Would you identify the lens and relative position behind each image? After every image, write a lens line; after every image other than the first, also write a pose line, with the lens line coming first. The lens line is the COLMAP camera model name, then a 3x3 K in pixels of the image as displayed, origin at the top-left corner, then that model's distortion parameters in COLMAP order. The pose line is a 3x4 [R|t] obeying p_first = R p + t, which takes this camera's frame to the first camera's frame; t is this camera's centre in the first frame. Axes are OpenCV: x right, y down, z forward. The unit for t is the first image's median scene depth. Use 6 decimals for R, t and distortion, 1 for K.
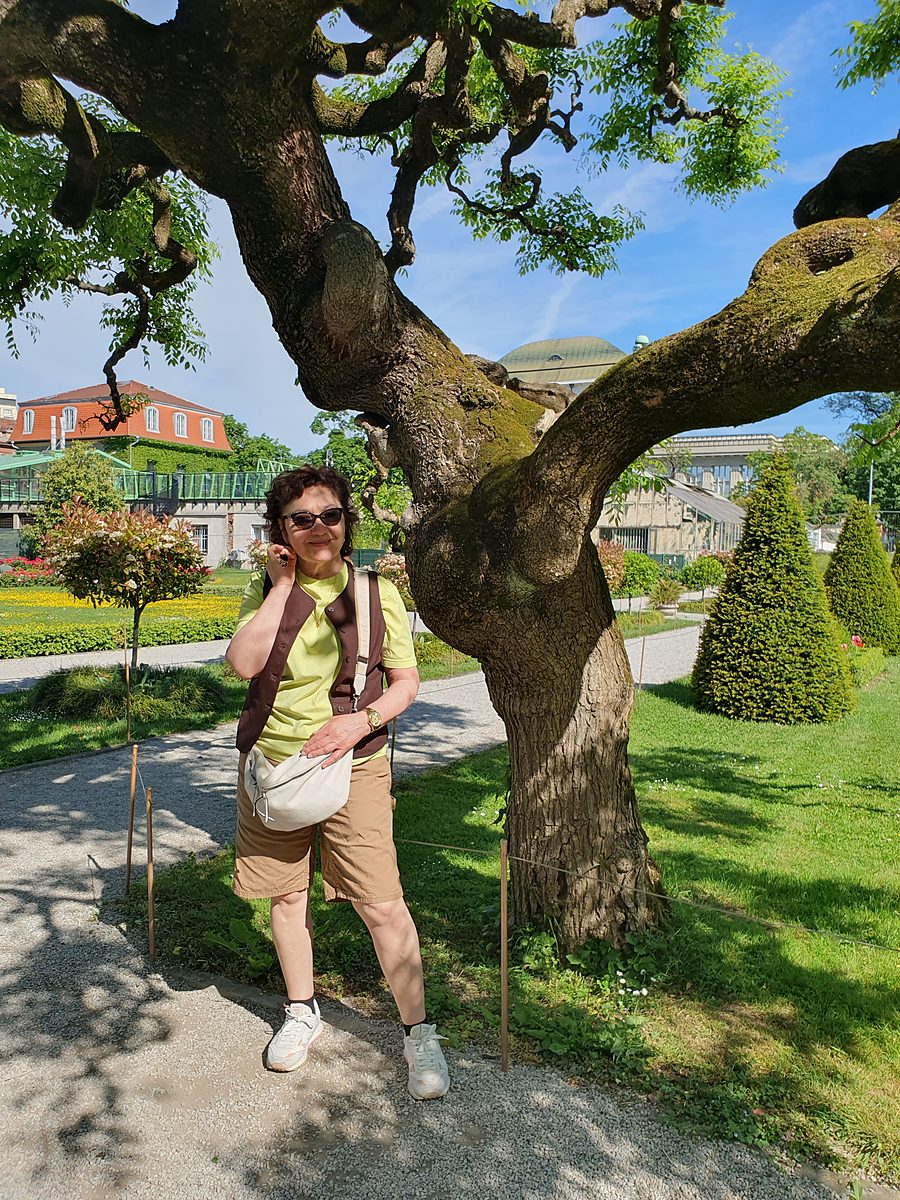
lens RADIAL K [[939.3, 0, 446.2], [0, 939.3, 627.1], [0, 0, 1]] dist [0.034104, -0.024273]
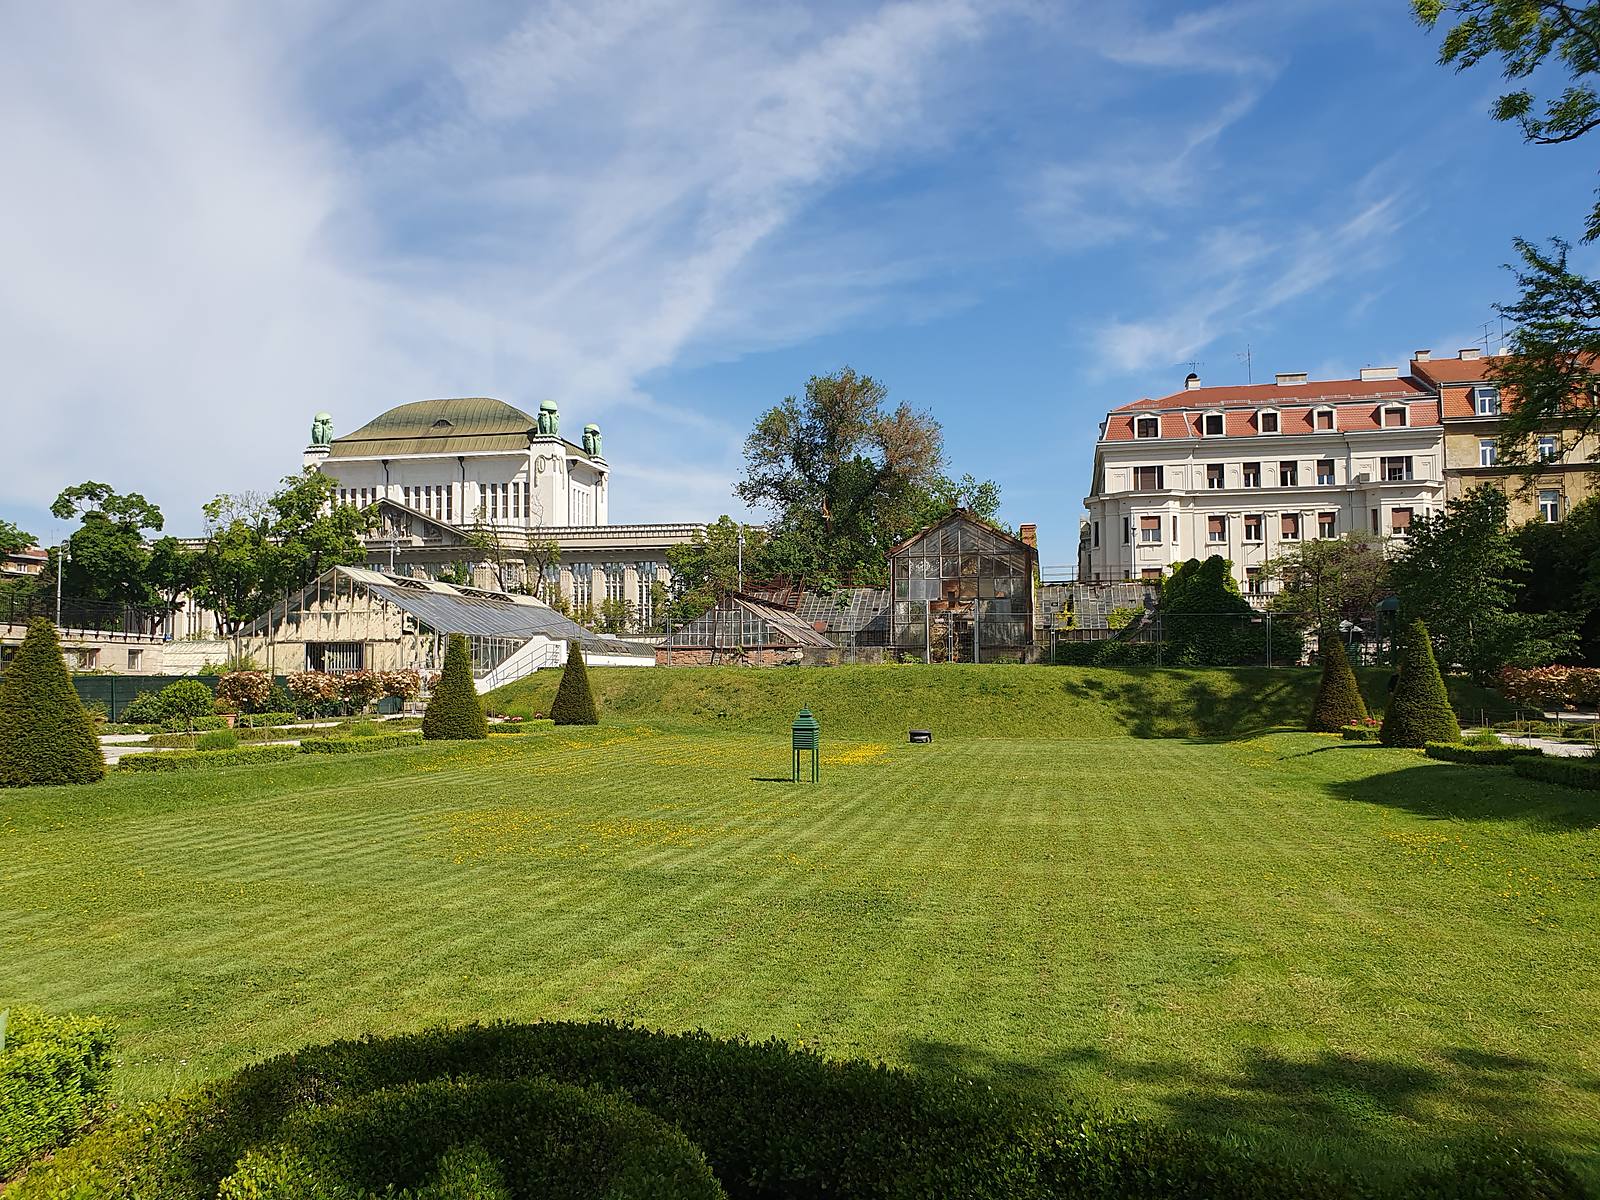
lens RADIAL K [[1252.4, 0, 804.6], [0, 1252.4, 616.2], [0, 0, 1]] dist [0.034104, -0.024273]
pose [[0.955040, -0.014913, 0.296102, 0.263117], [0.051038, 0.992094, -0.114650, 0.014773], [-0.292052, 0.124608, 0.948250, -0.133600]]
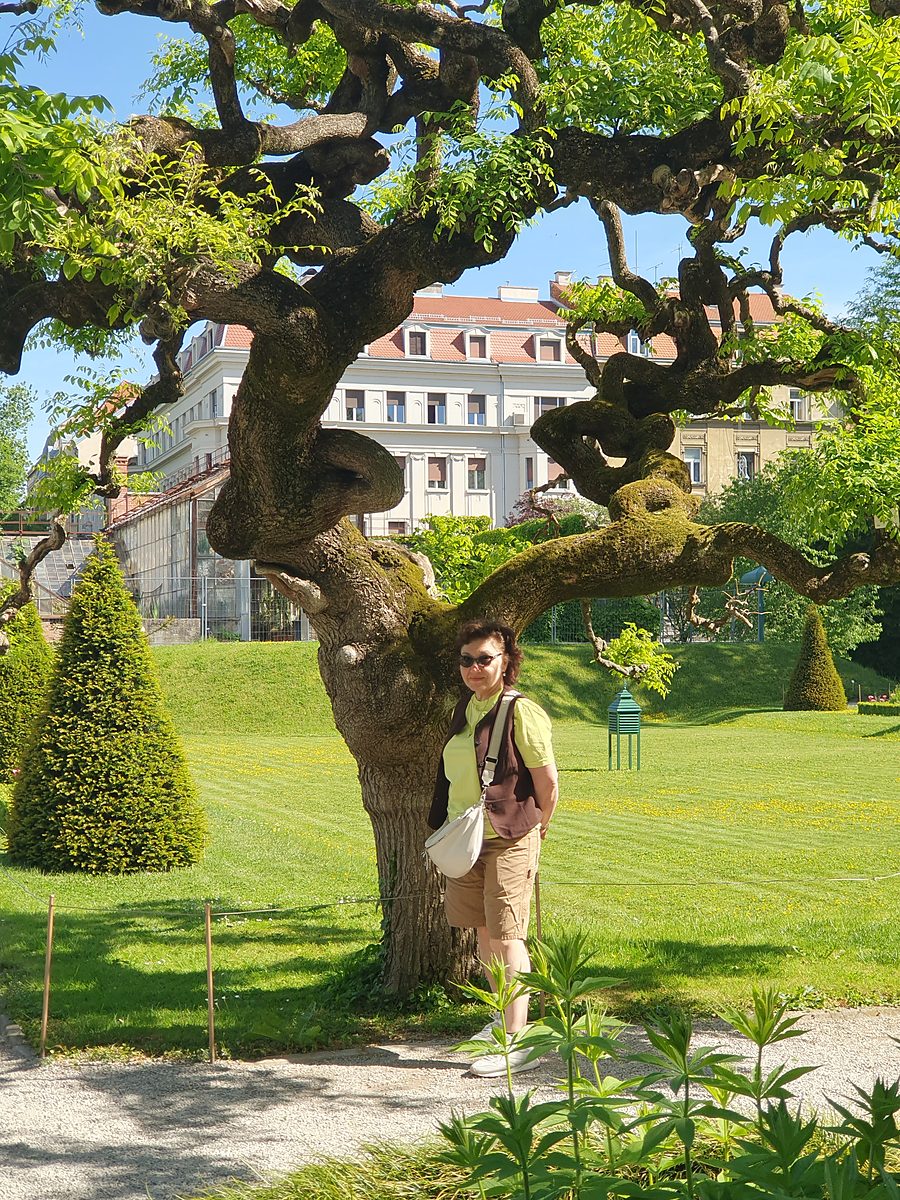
lens RADIAL K [[1813.4, 0, 478.1], [0, 1813.4, 620.1], [0, 0, 1]] dist [0.015630, 0.000000]
pose [[0.657241, -0.016390, 0.753502, -0.114923], [0.083591, 0.995181, -0.051265, -0.001777], [-0.749031, 0.096679, 0.655443, -0.045412]]
